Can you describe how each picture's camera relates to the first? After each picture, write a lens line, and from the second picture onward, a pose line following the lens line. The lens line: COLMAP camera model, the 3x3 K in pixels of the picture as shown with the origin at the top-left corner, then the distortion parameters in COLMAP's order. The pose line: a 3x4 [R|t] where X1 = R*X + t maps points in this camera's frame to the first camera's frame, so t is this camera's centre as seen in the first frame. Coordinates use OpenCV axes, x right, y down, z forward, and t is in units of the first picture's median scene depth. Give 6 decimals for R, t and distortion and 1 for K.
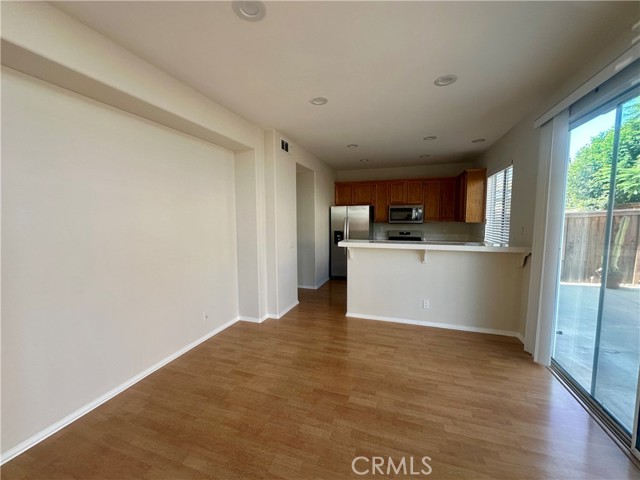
lens RADIAL K [[256.8, 0, 318.3], [0, 256.8, 239.3], [0, 0, 1]] dist [-0.001401, 0.000603]
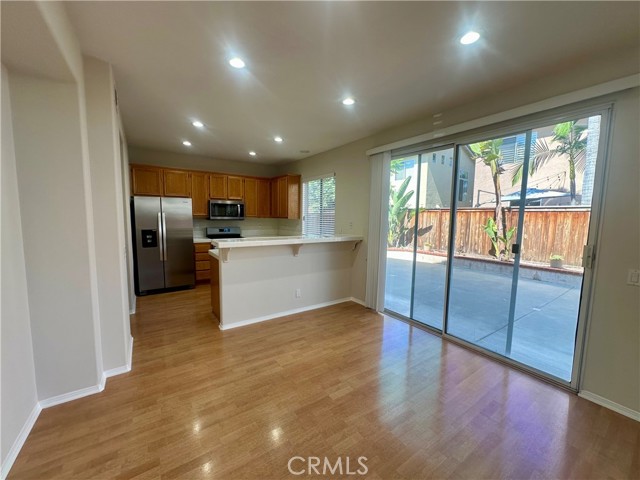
lens RADIAL K [[256.8, 0, 320.1], [0, 256.8, 240.8], [0, 0, 1]] dist [-0.001401, 0.000603]
pose [[0.592011, -0.065679, 0.803249, -0.457382], [0.049300, 0.997759, 0.045248, -0.020238], [-0.804420, 0.012812, 0.593922, 0.304332]]
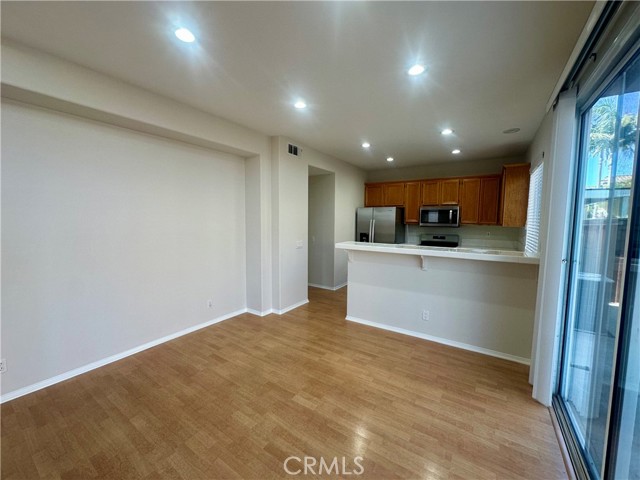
lens RADIAL K [[256.8, 0, 317.5], [0, 256.8, 238.0], [0, 0, 1]] dist [-0.001401, 0.000603]
pose [[0.966714, 0.032171, -0.253831, 0.311399], [-0.034767, 0.999379, -0.005748, -0.002939], [0.253488, 0.014382, 0.967232, 0.023134]]
